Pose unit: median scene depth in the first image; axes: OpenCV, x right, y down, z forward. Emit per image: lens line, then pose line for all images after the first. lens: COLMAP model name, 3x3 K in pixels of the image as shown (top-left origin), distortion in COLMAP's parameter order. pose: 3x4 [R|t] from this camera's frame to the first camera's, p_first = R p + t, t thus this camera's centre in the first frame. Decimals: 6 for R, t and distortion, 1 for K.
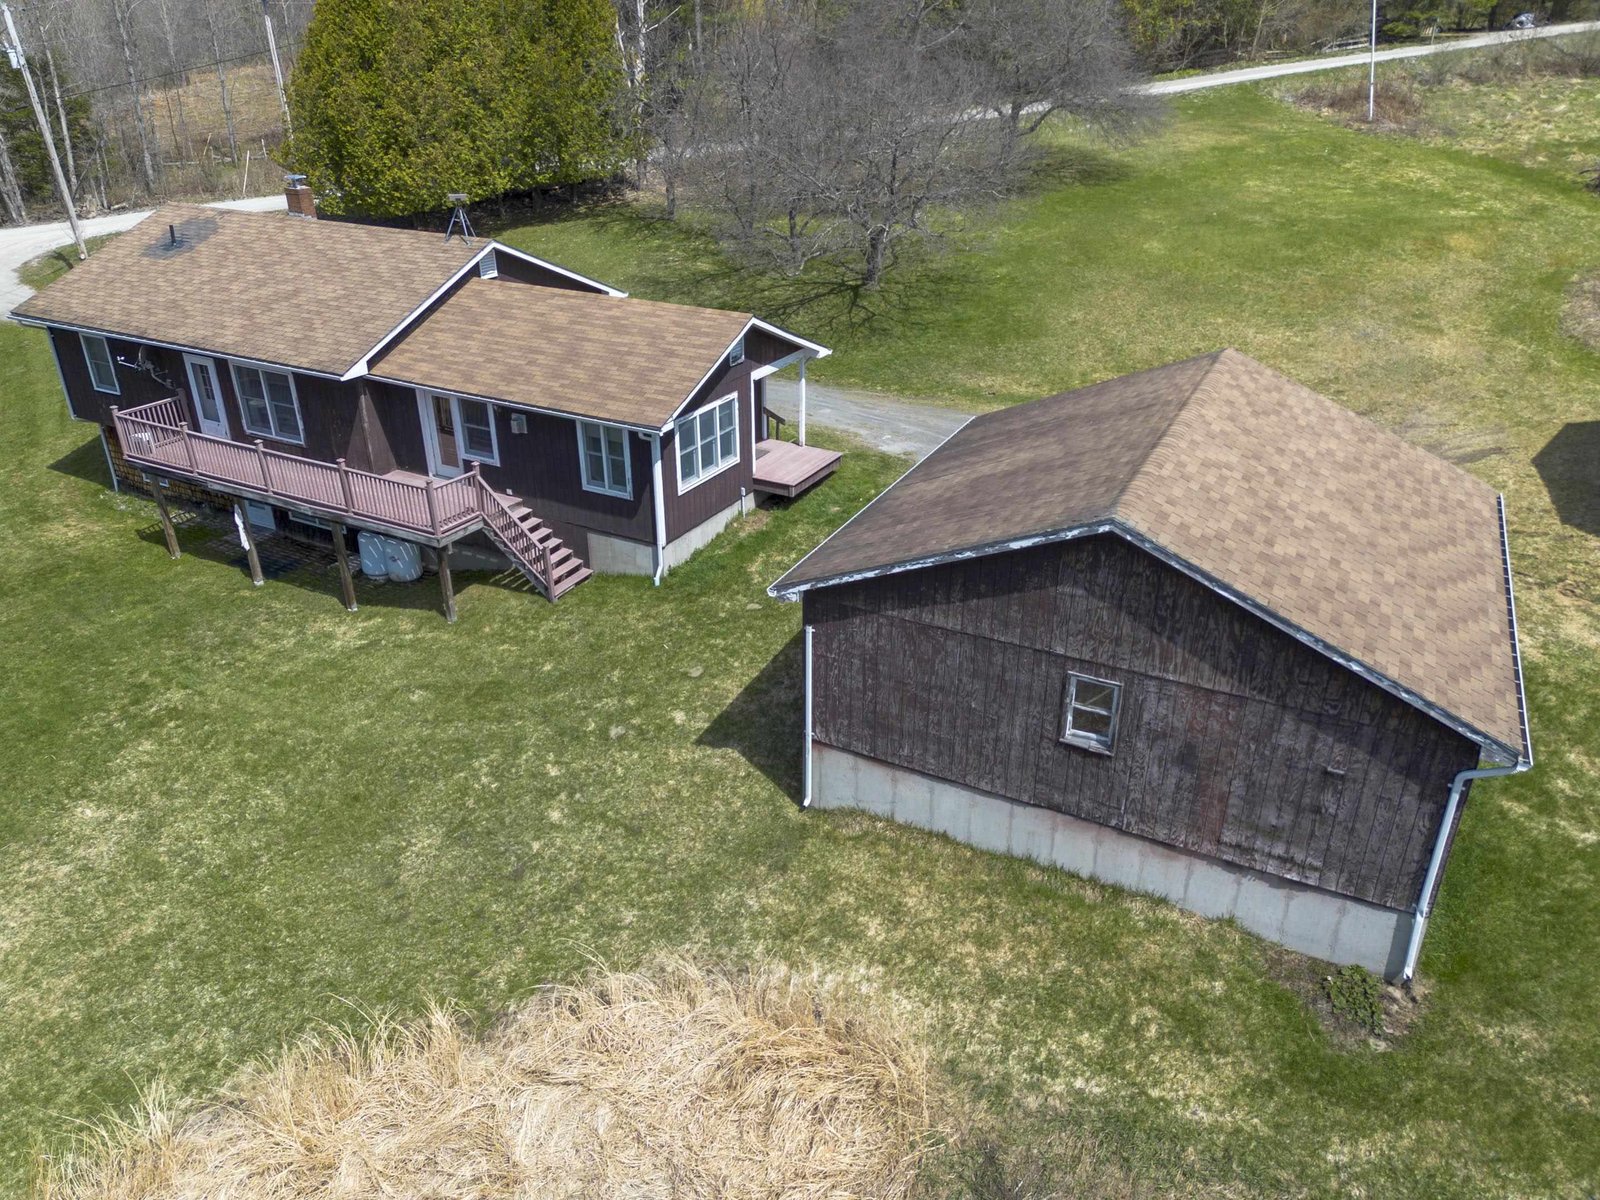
lens RADIAL K [[1125.3, 0, 802.9], [0, 1125.3, 592.8], [0, 0, 1]] dist [0.082358, -0.076264]
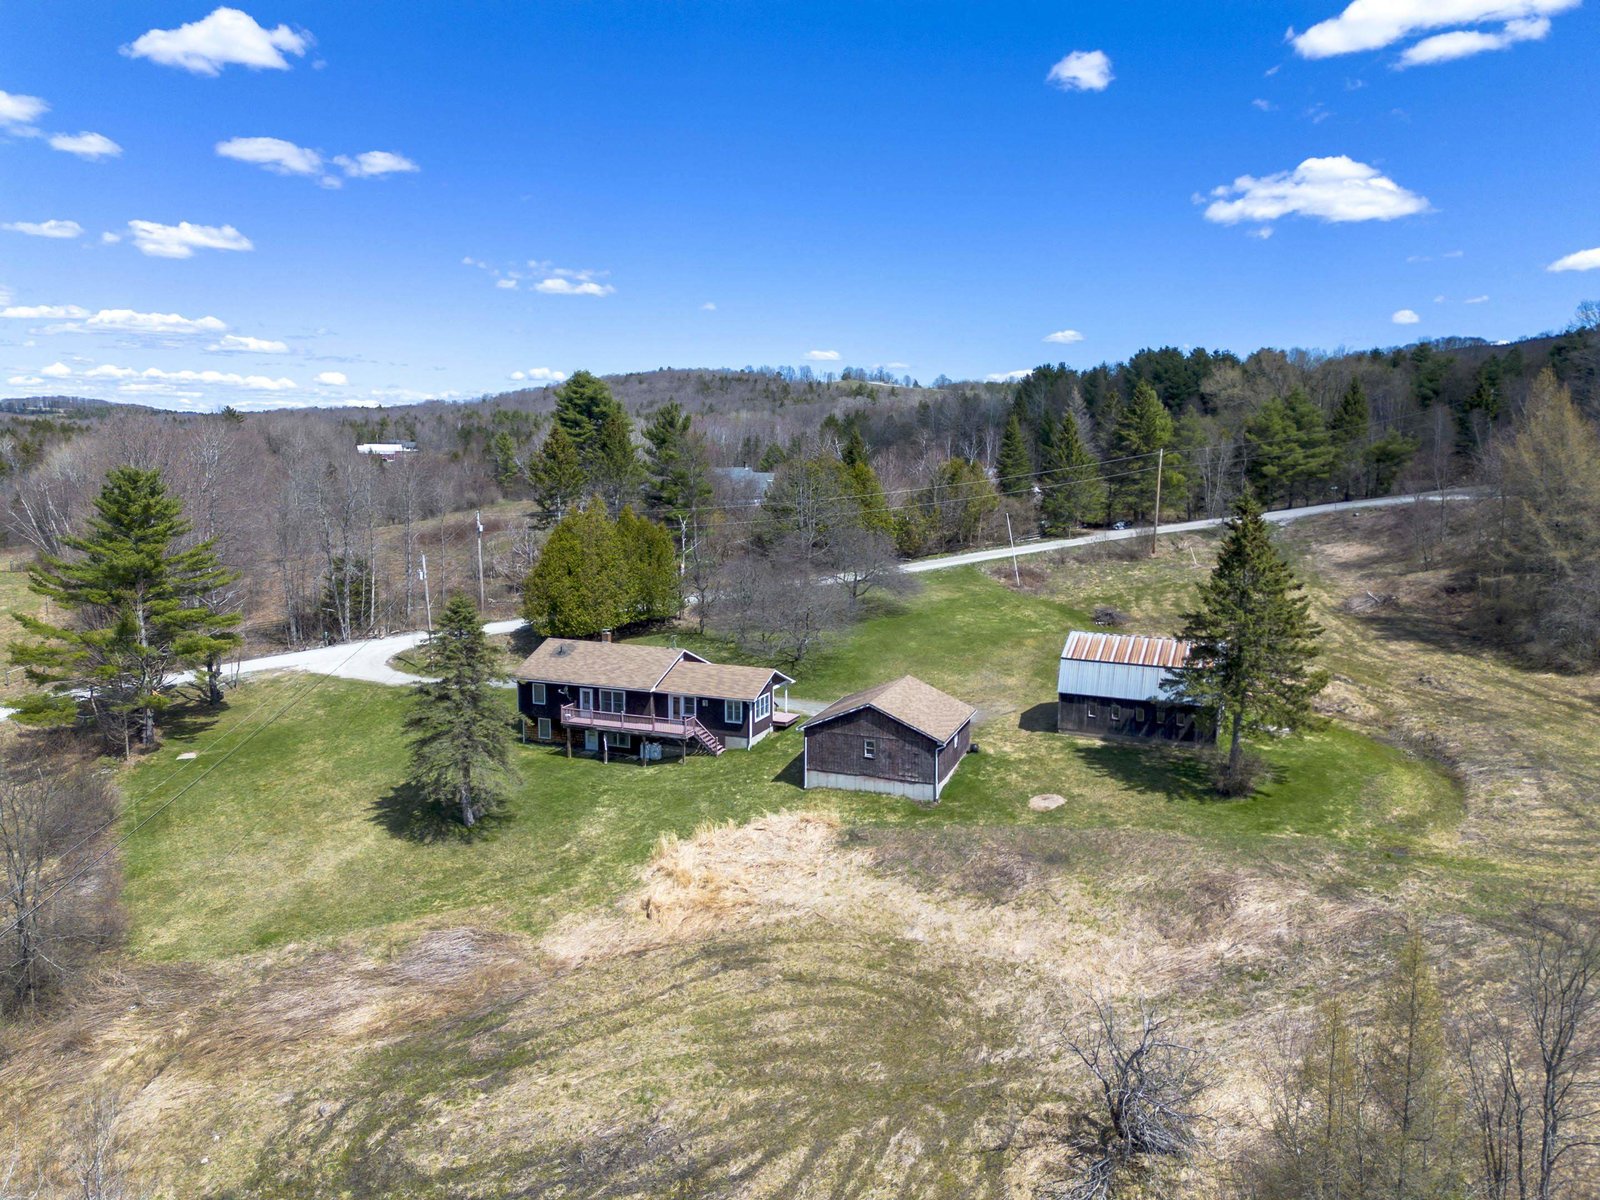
lens RADIAL K [[1125.3, 0, 802.9], [0, 1125.3, 592.8], [0, 0, 1]] dist [0.082358, -0.076264]
pose [[0.994175, -0.010694, 0.107250, -0.313043], [0.044692, 0.946390, -0.319920, 0.599151], [-0.098079, 0.322850, 0.941355, -2.181414]]
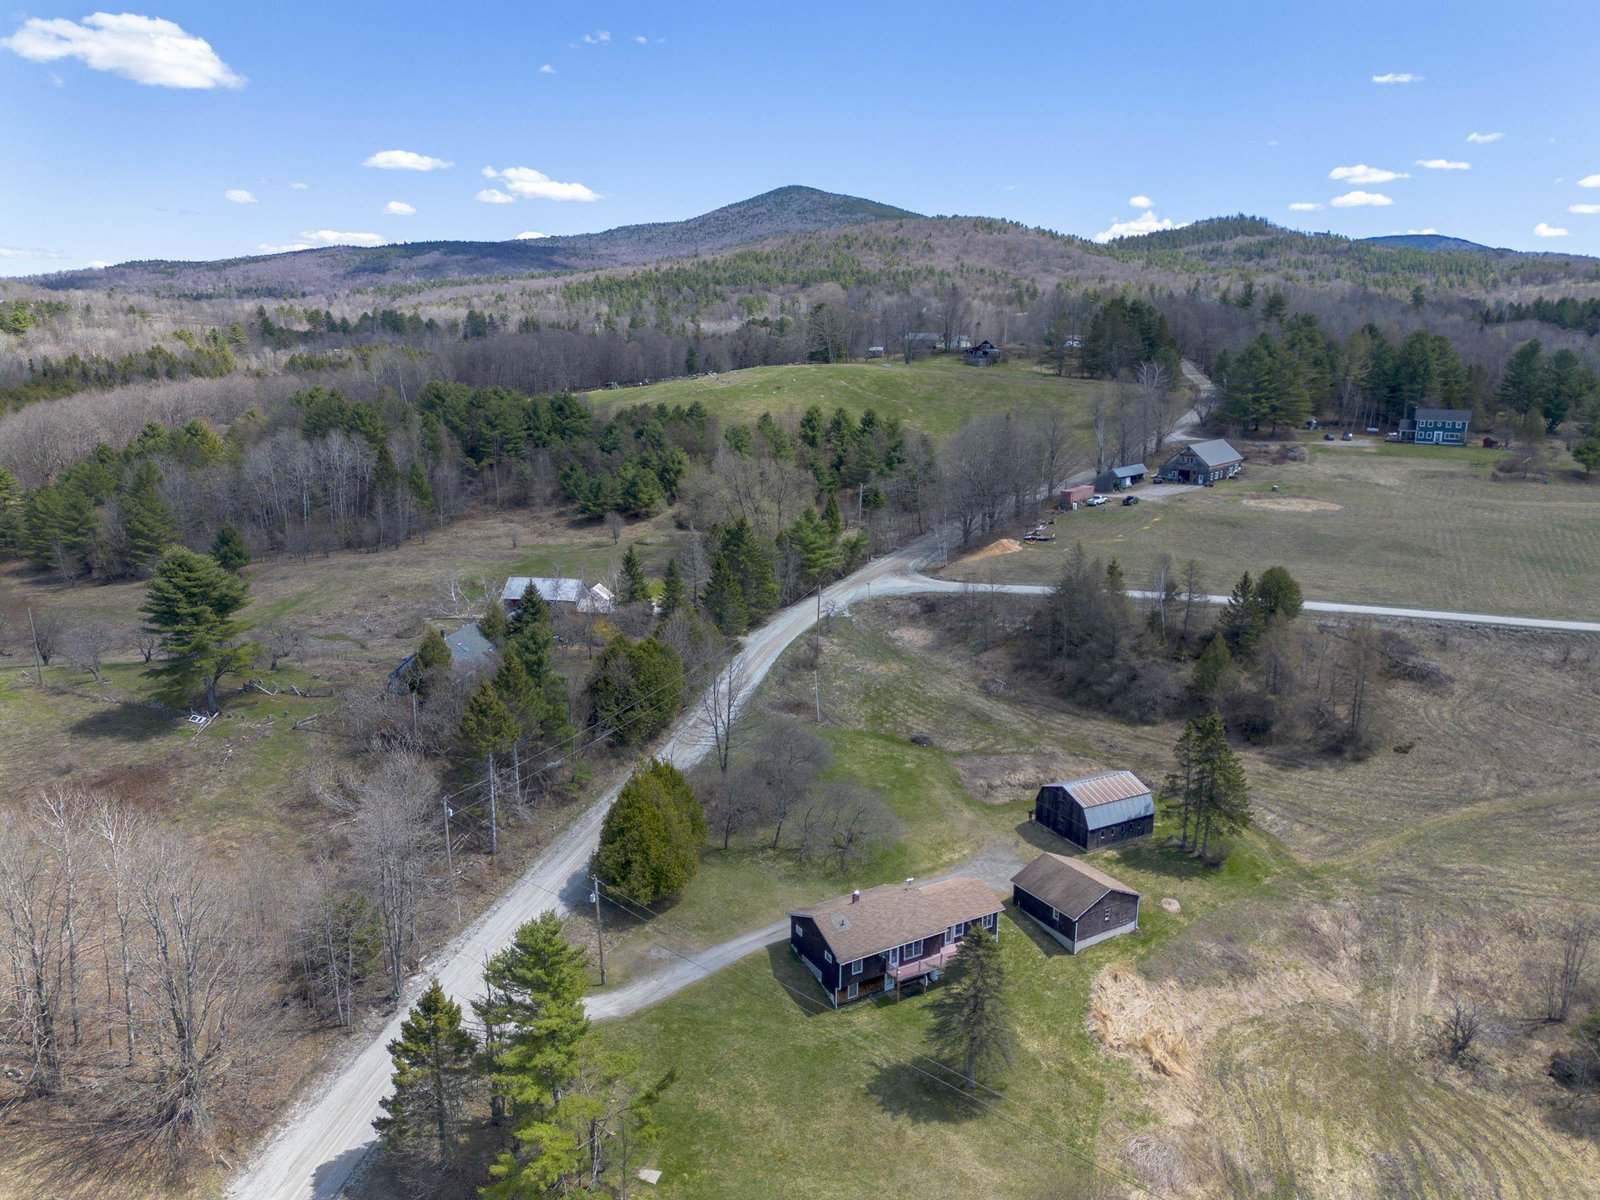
lens RADIAL K [[1125.3, 0, 802.9], [0, 1125.3, 592.8], [0, 0, 1]] dist [0.082358, -0.076264]
pose [[0.515968, -0.185786, 0.836218, -4.153358], [0.370376, 0.928616, -0.022217, -1.522950], [-0.772398, 0.321179, 0.547947, -1.398247]]
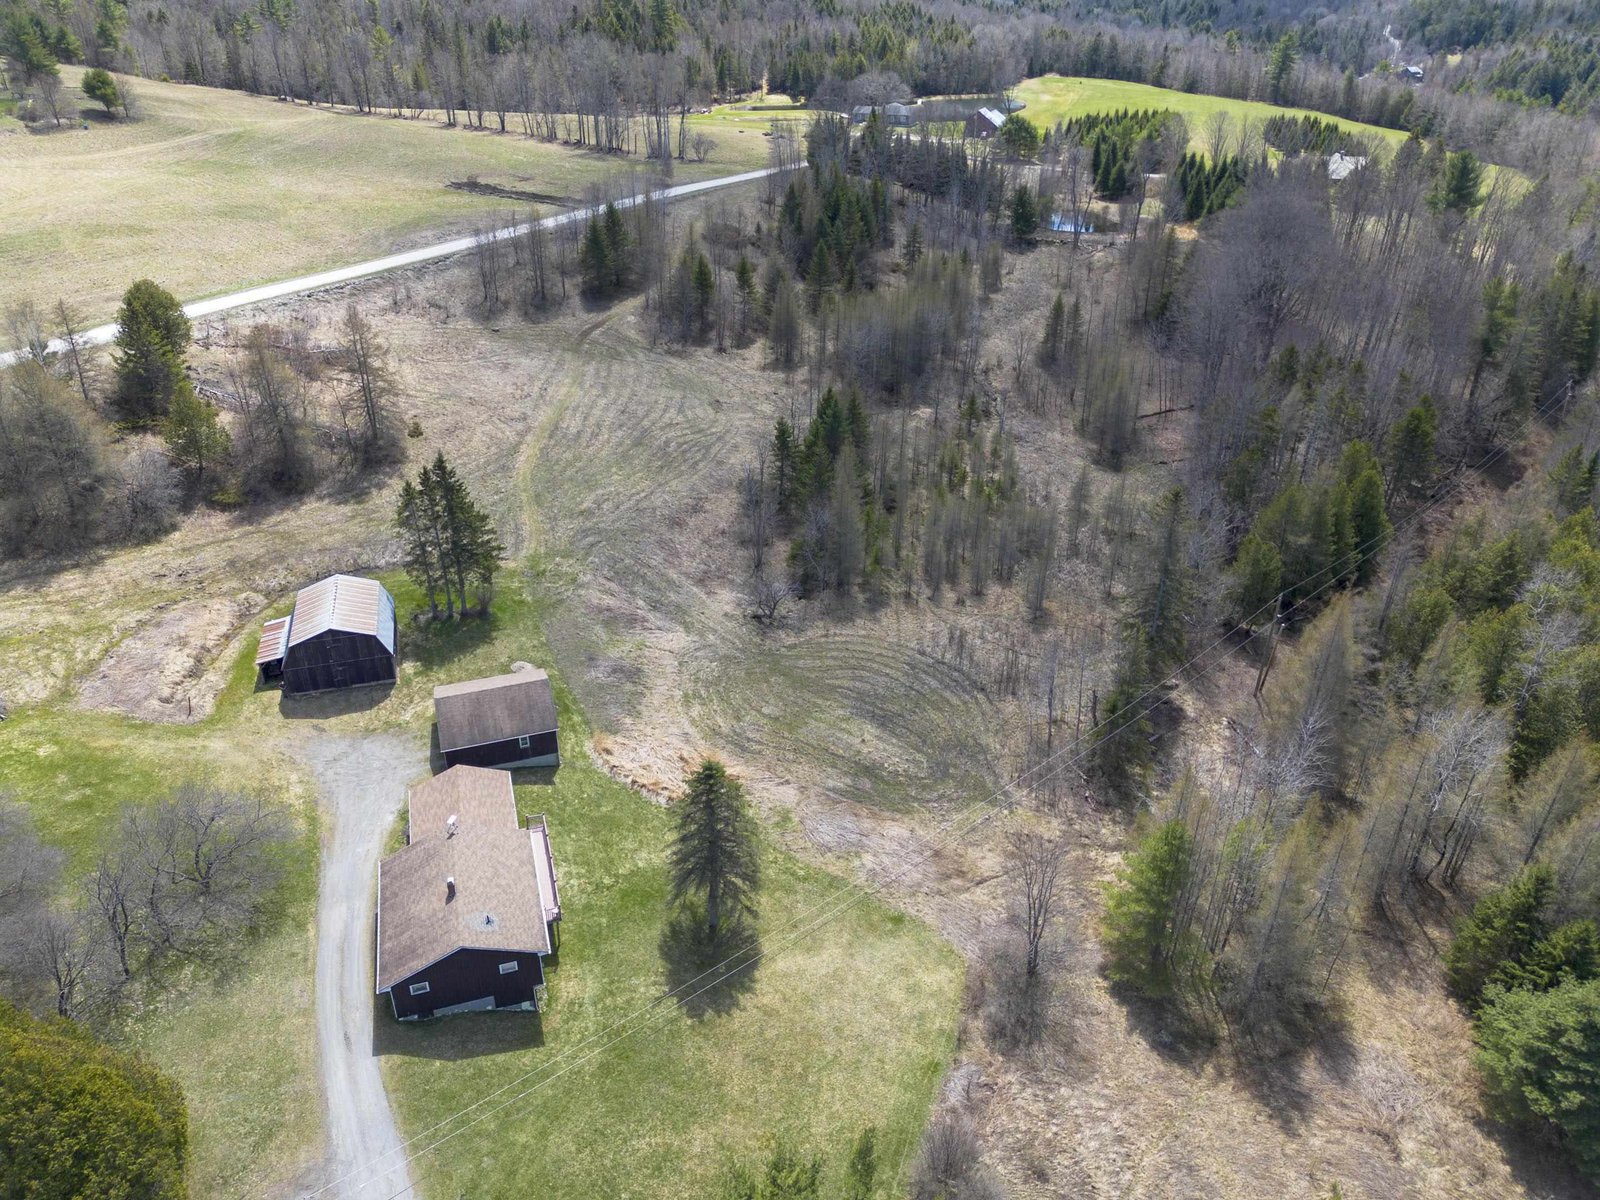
lens RADIAL K [[1125.3, 0, 802.9], [0, 1125.3, 592.8], [0, 0, 1]] dist [0.082358, -0.076264]
pose [[-0.723347, -0.340122, 0.600904, -2.778716], [0.301424, 0.627421, 0.717974, -2.823254], [-0.621218, 0.700472, -0.351322, 1.209043]]
